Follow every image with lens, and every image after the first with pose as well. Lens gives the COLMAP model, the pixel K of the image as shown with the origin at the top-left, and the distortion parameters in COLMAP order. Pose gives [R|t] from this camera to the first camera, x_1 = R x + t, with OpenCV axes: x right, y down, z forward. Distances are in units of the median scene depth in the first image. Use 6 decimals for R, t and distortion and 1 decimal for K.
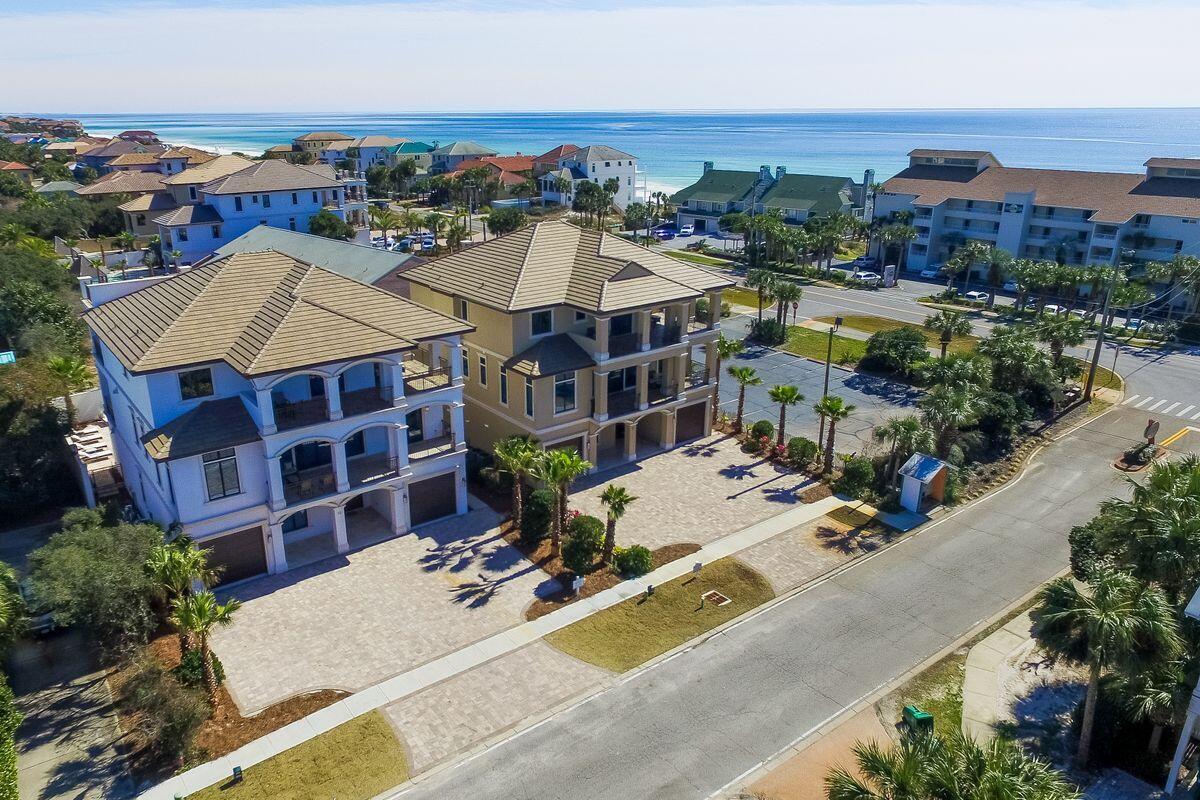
lens RADIAL K [[810.8, 0, 600.2], [0, 810.8, 401.8], [0, 0, 1]] dist [0.008272, 0.000287]
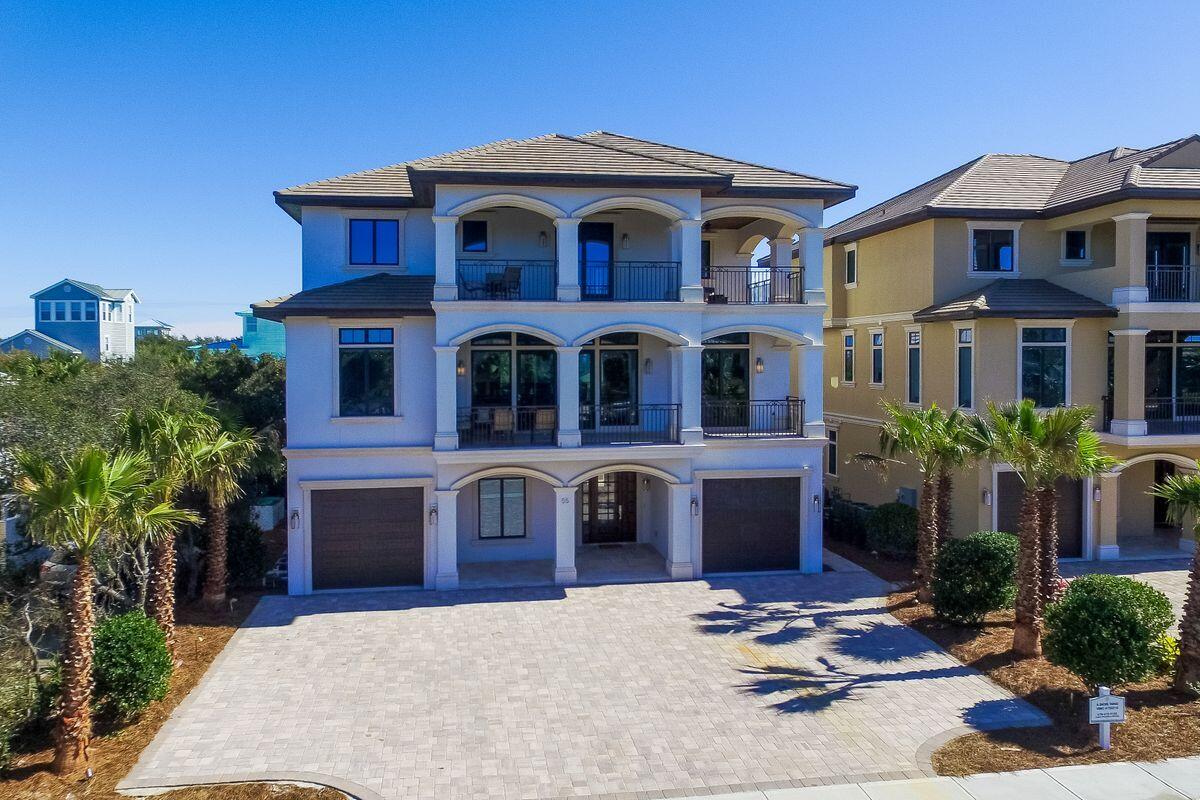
lens RADIAL K [[810.8, 0, 599.0], [0, 810.8, 395.0], [0, 0, 1]] dist [0.008272, 0.000287]
pose [[0.868564, -0.007200, -0.495524, -0.039224], [-0.148074, 0.950447, -0.273357, 0.210870], [0.472938, 0.310803, 0.824458, 0.548381]]
